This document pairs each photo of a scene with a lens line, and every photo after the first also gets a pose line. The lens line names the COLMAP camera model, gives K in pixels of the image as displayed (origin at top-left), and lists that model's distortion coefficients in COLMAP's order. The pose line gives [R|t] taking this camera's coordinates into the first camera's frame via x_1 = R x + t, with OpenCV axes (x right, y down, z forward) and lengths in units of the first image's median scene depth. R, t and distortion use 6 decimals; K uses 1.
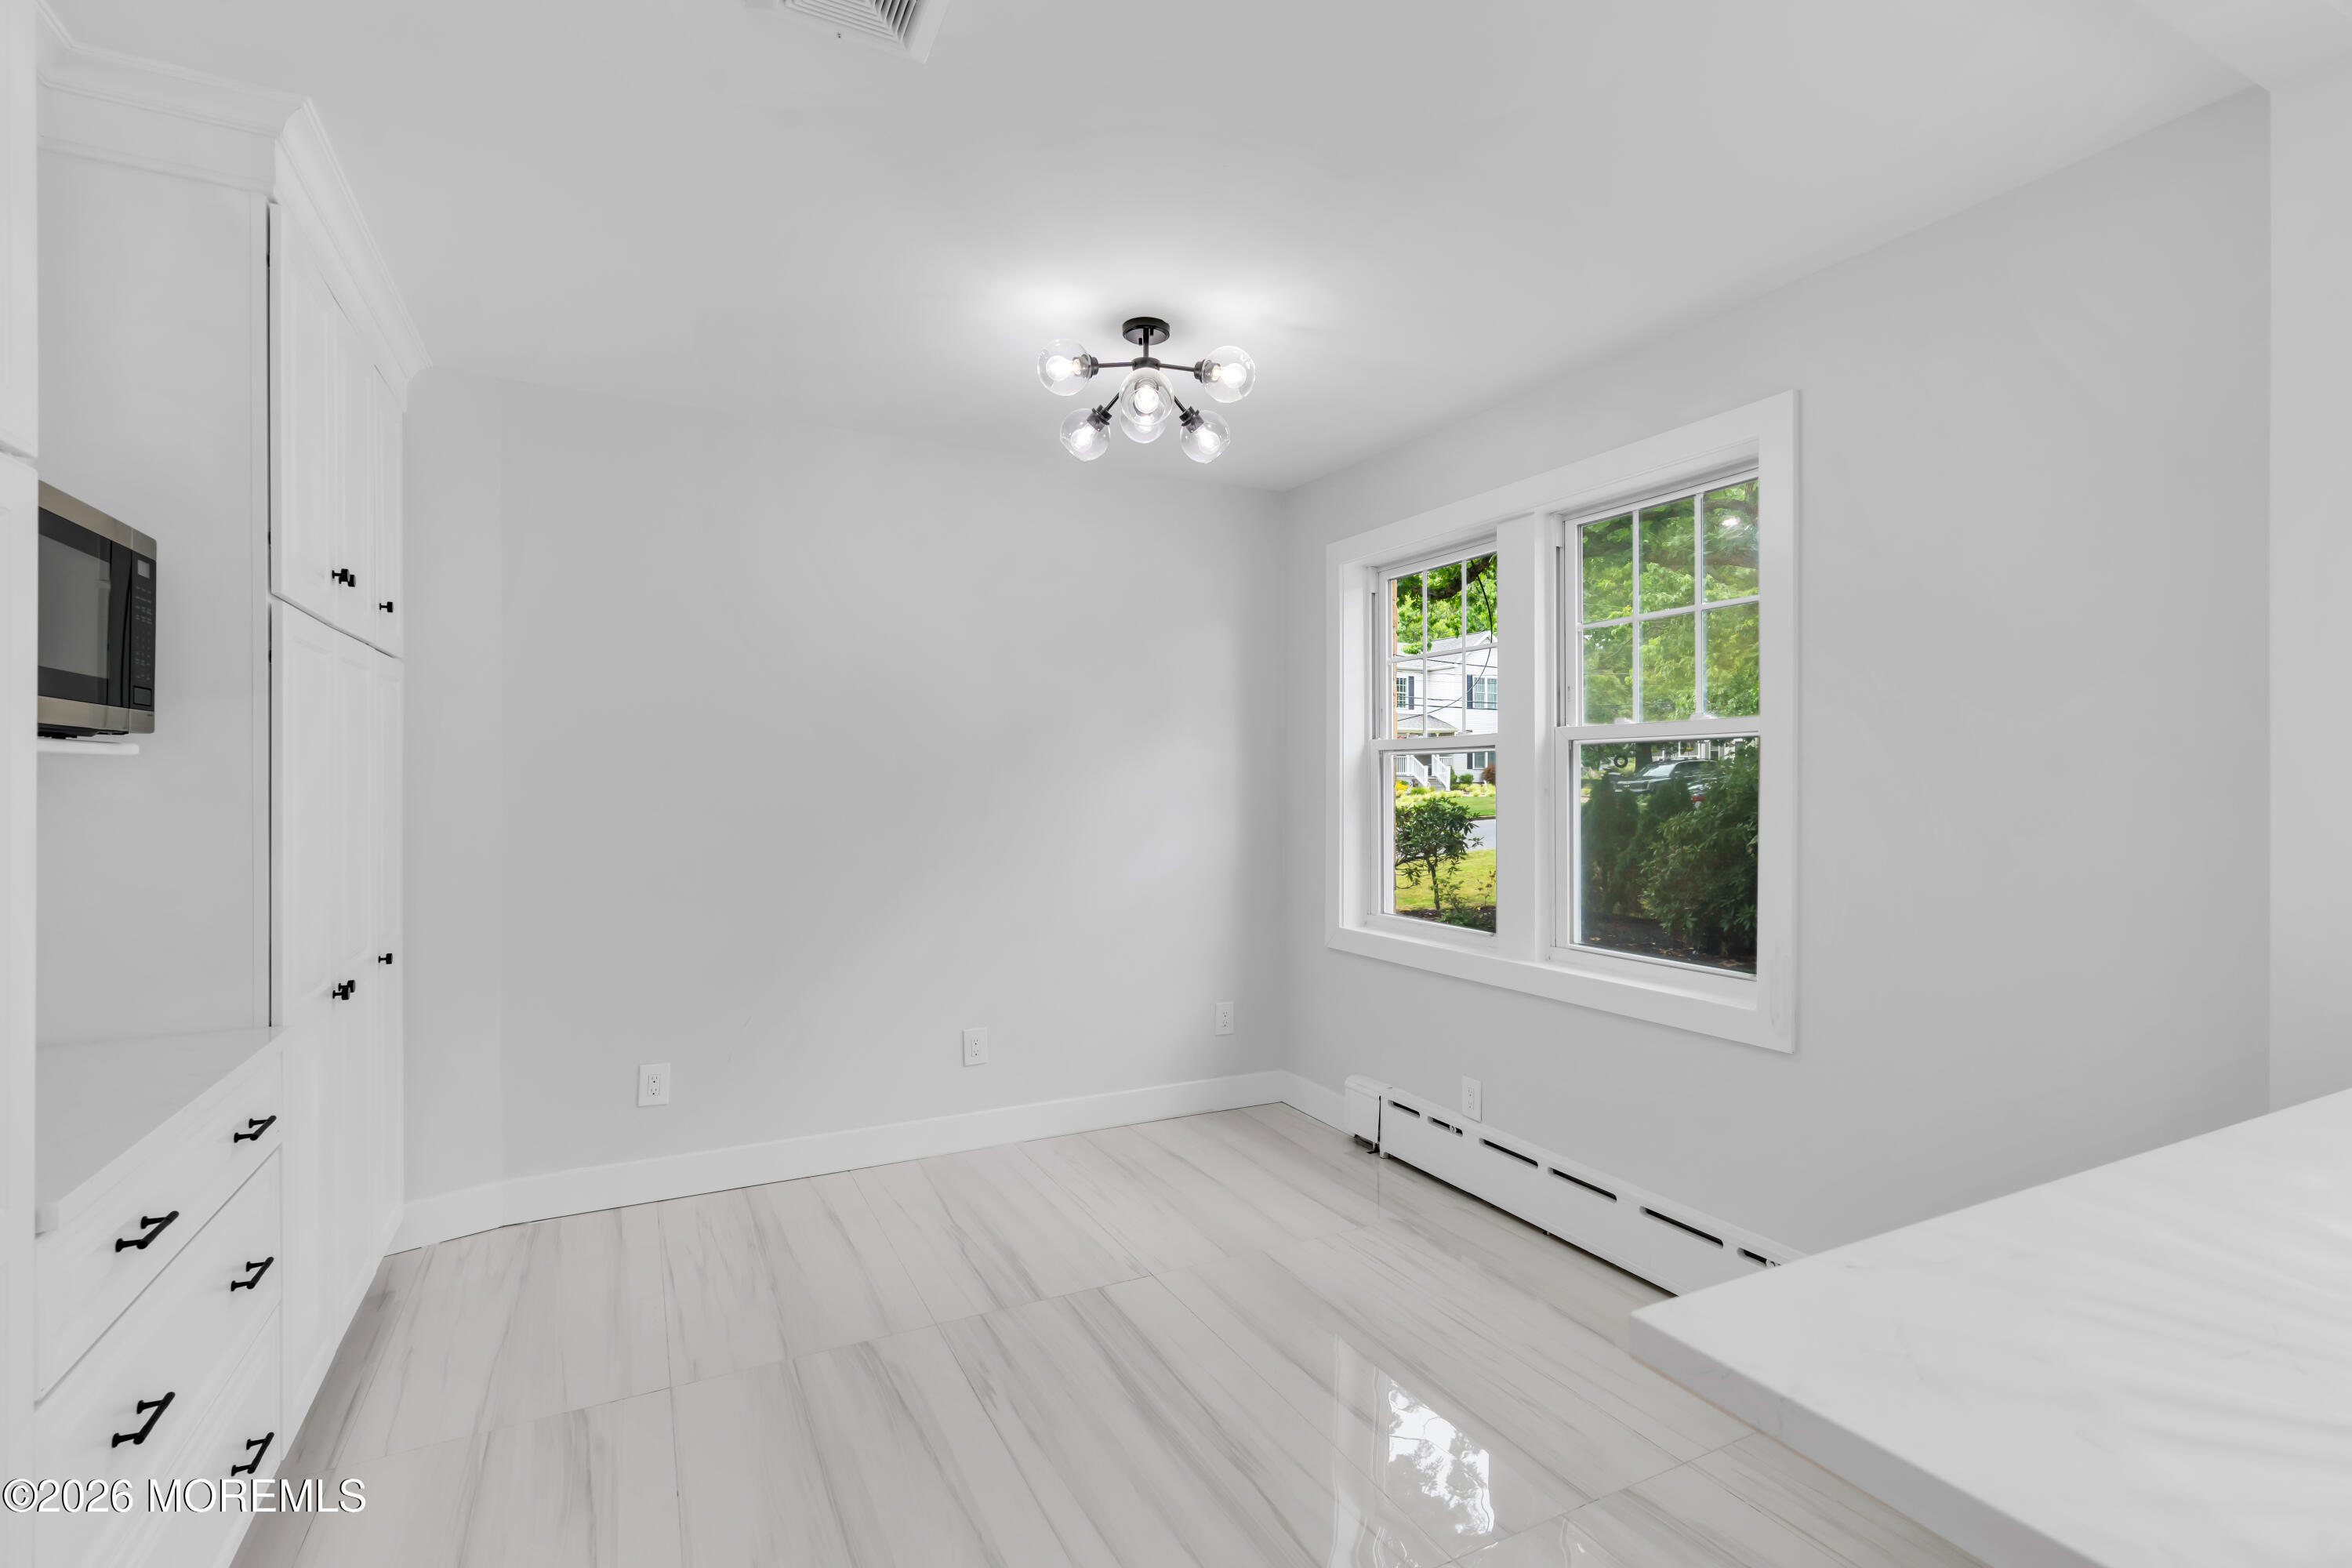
lens RADIAL K [[1073.1, 0, 1176.0], [0, 1073.1, 784.0], [0, 0, 1]] dist [-0.004482, 0.000839]
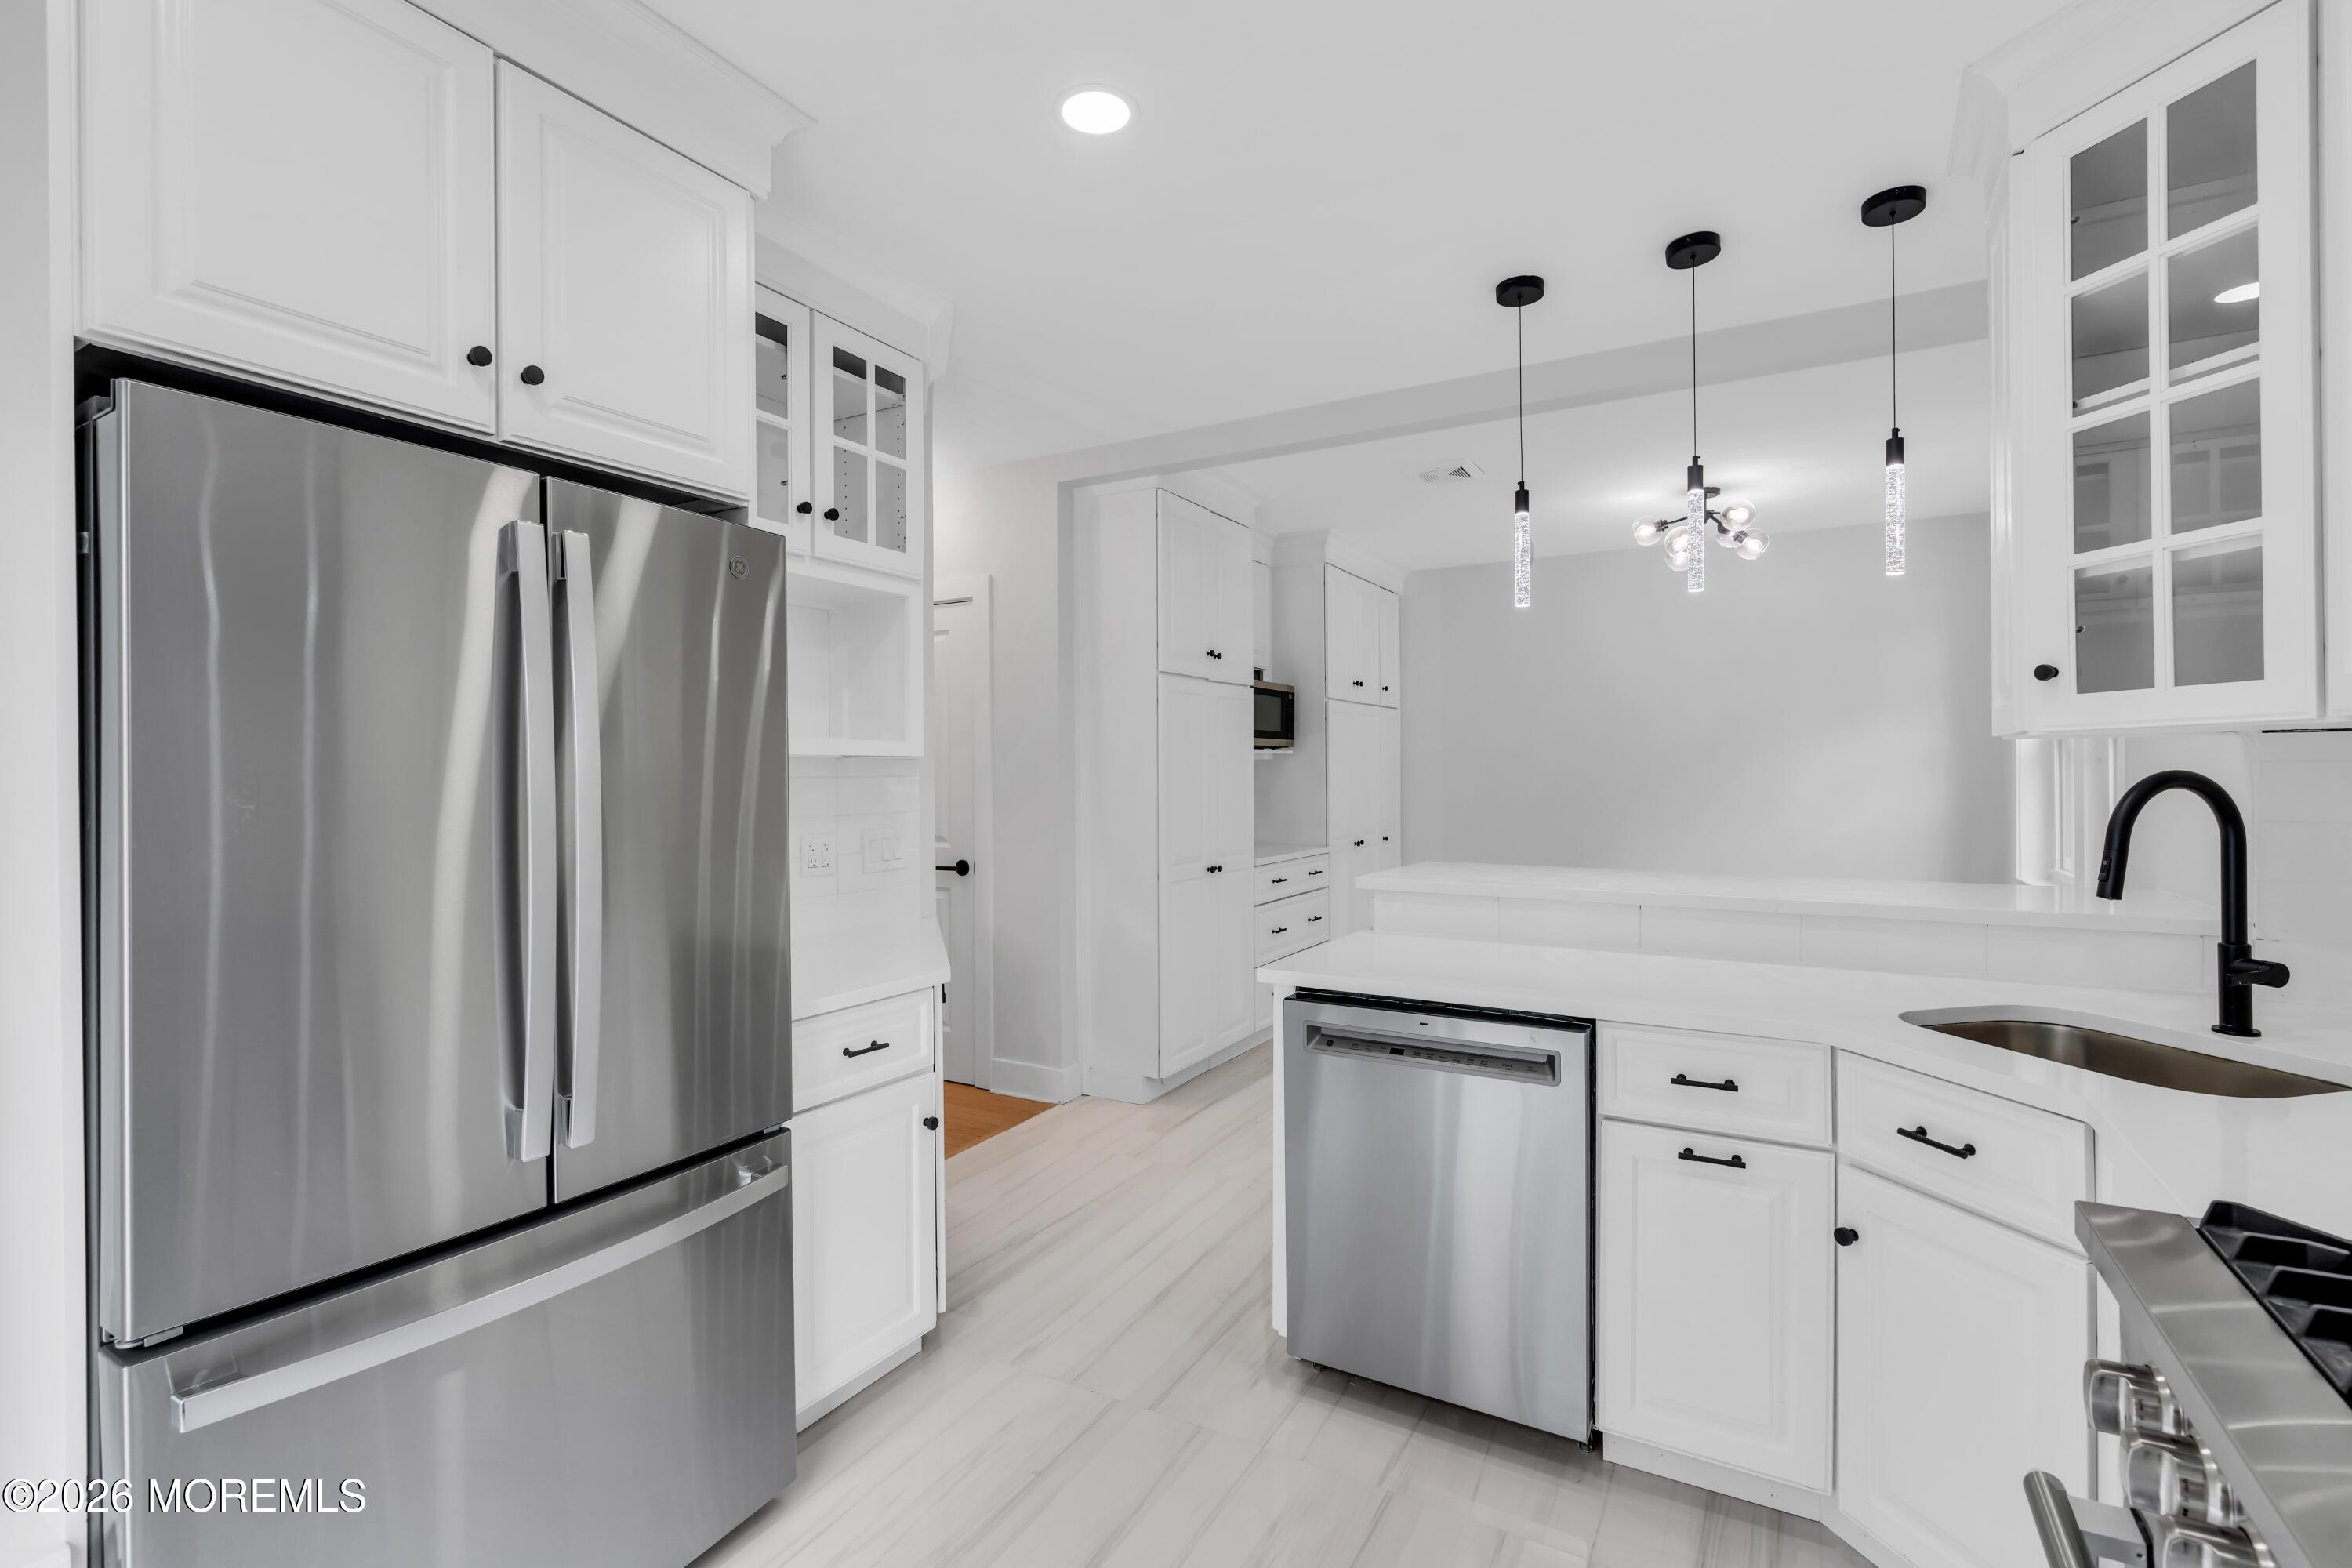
lens RADIAL K [[1073.1, 0, 1176.0], [0, 1073.1, 784.0], [0, 0, 1]] dist [-0.004482, 0.000839]
pose [[0.542044, 0.002216, -0.840347, 0.957302], [0.003974, 0.999979, 0.005201, 0.028530], [0.840341, -0.006159, 0.542023, -0.639493]]
